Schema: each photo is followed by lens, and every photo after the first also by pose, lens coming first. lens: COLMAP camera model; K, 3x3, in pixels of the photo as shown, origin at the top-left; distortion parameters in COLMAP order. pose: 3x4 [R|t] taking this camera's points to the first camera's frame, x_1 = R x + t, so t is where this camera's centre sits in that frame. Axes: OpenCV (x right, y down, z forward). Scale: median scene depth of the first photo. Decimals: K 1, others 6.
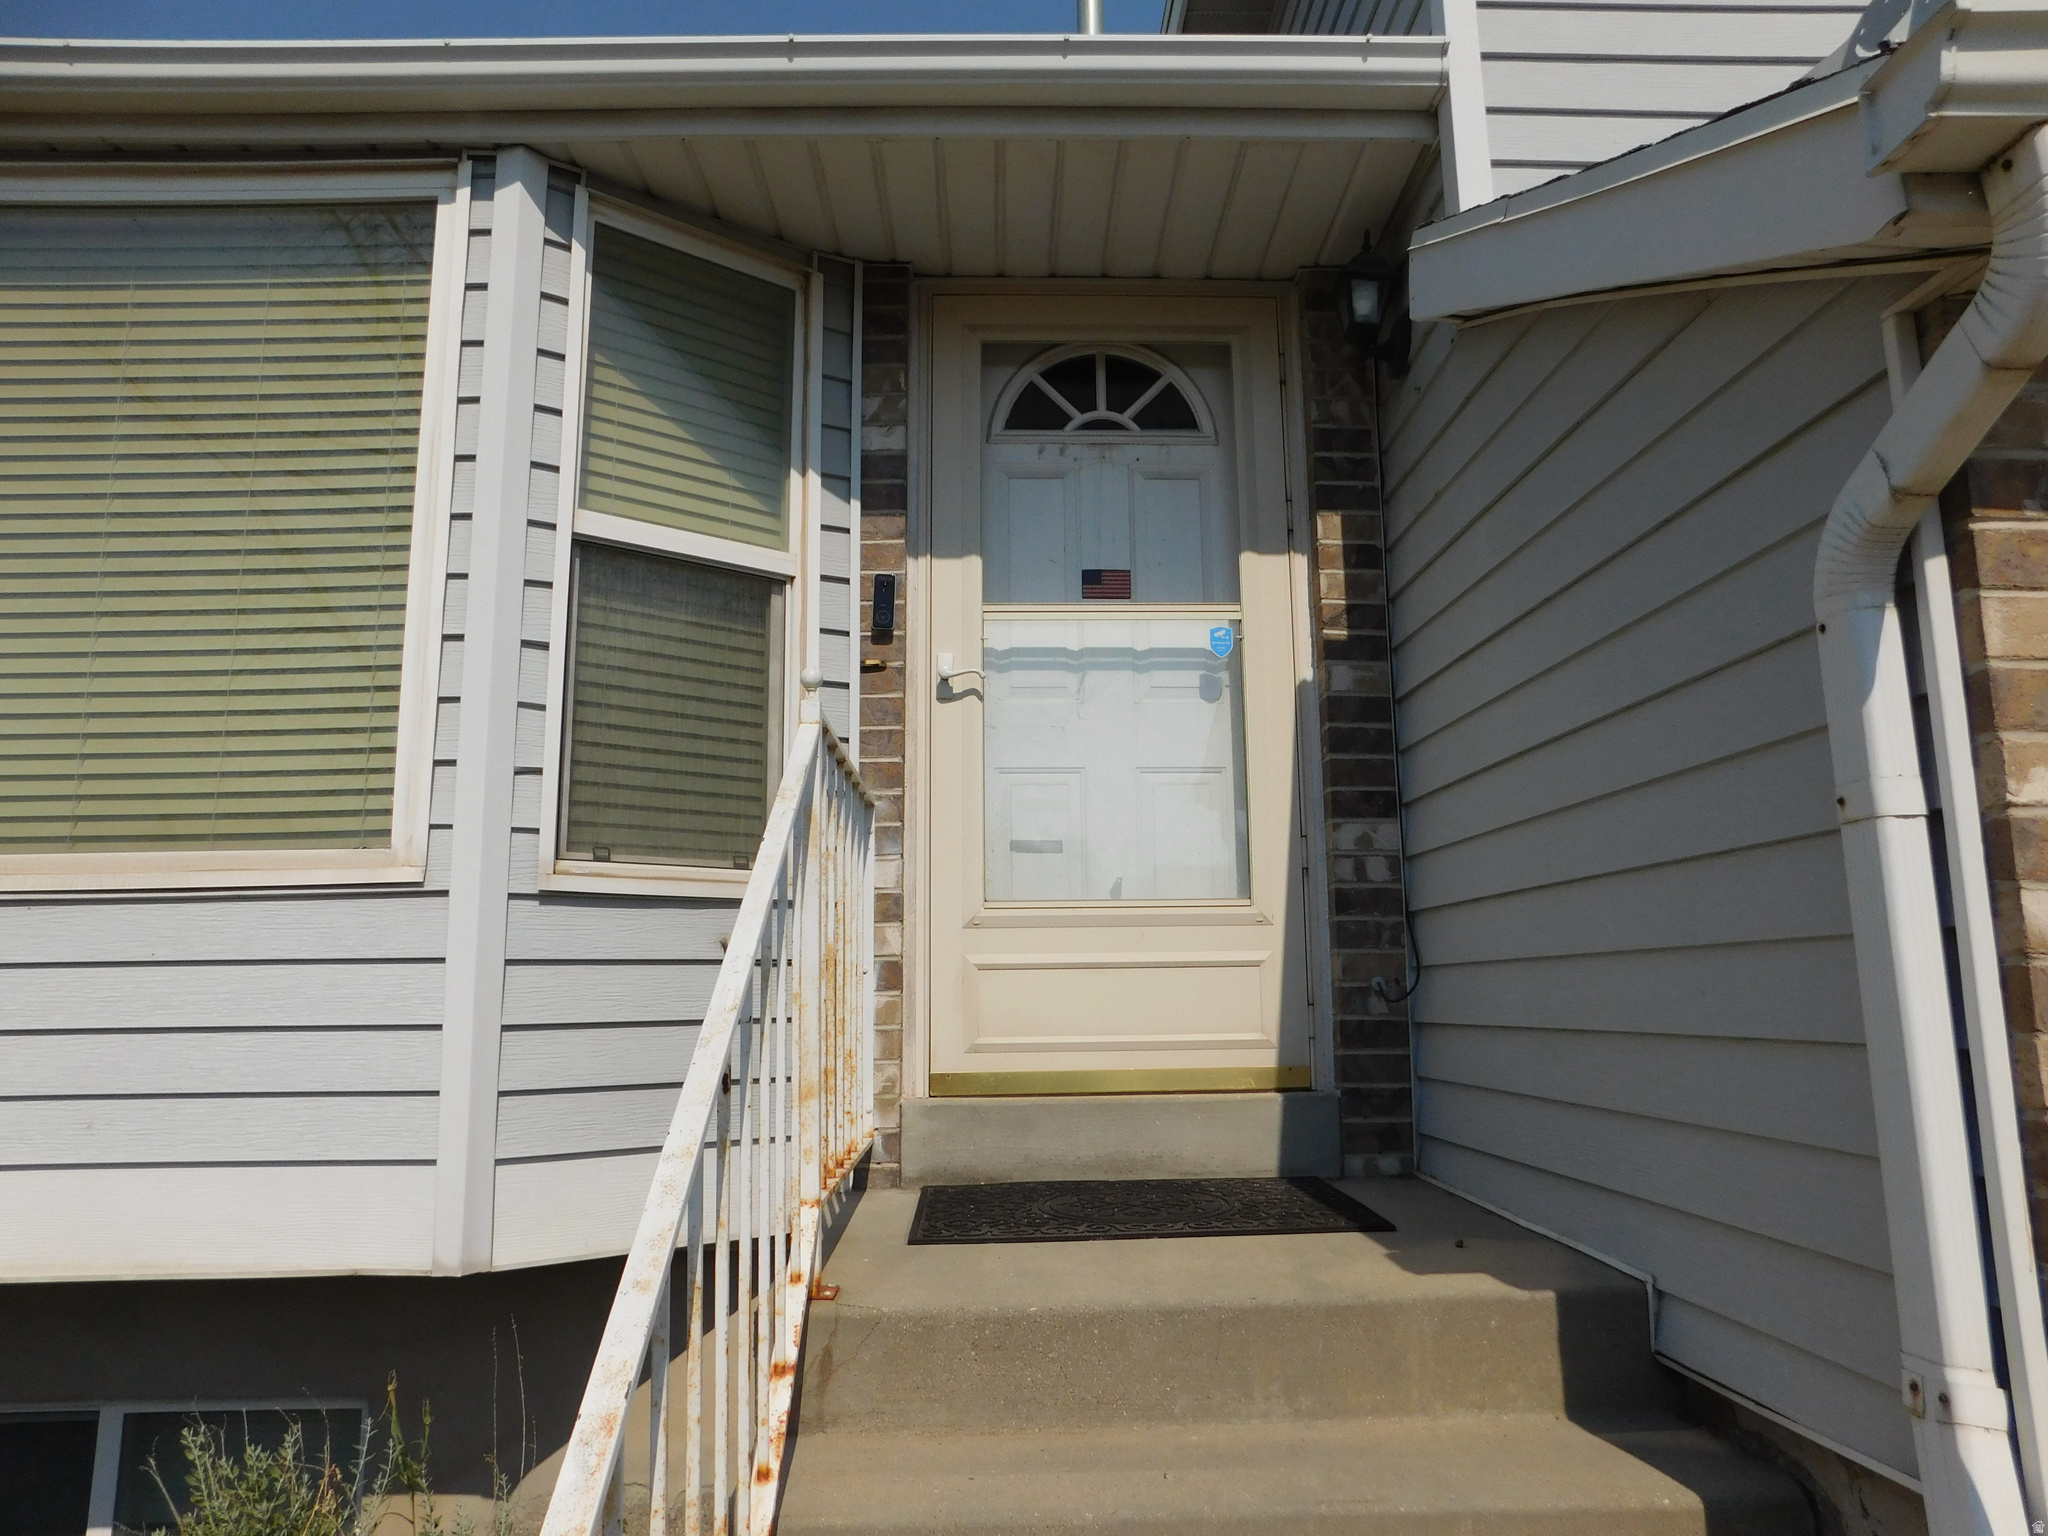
lens RADIAL K [[1363.2, 0, 1029.9], [0, 1363.2, 767.9], [0, 0, 1]] dist [-0.055461, 0.044992]
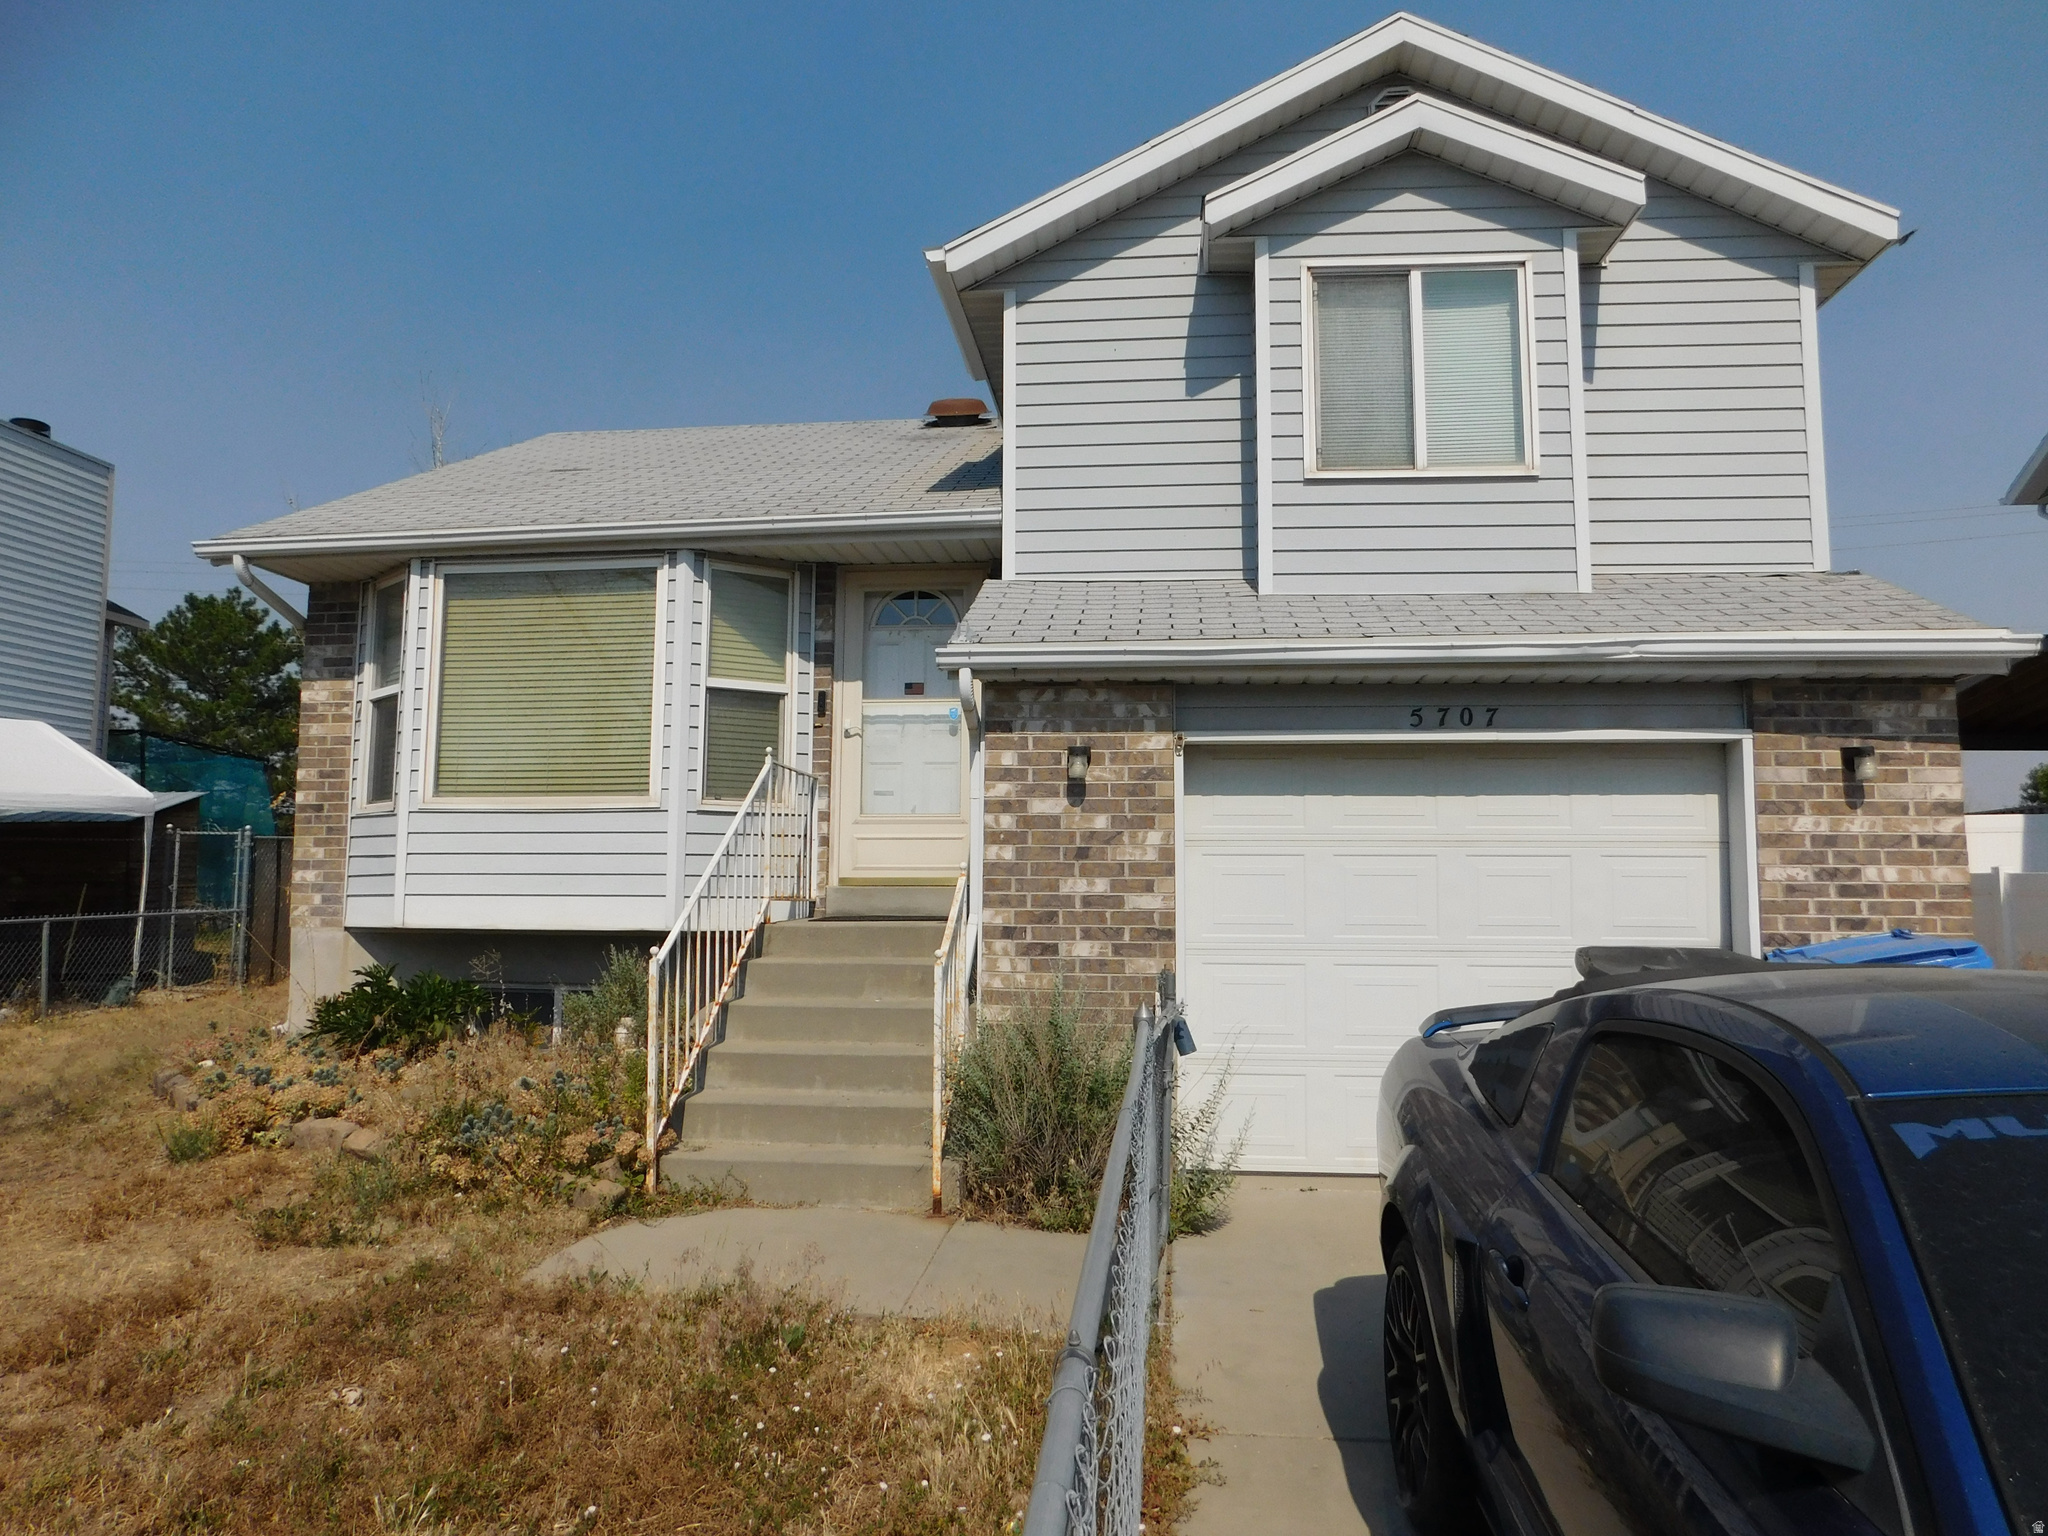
lens RADIAL K [[1363.2, 0, 1017.1], [0, 1363.2, 772.2], [0, 0, 1]] dist [-0.055461, 0.044992]
pose [[0.987402, 0.004342, -0.158170, 0.703818], [0.007397, 0.997264, 0.073553, -0.180906], [0.158057, -0.073797, 0.984669, -1.596611]]
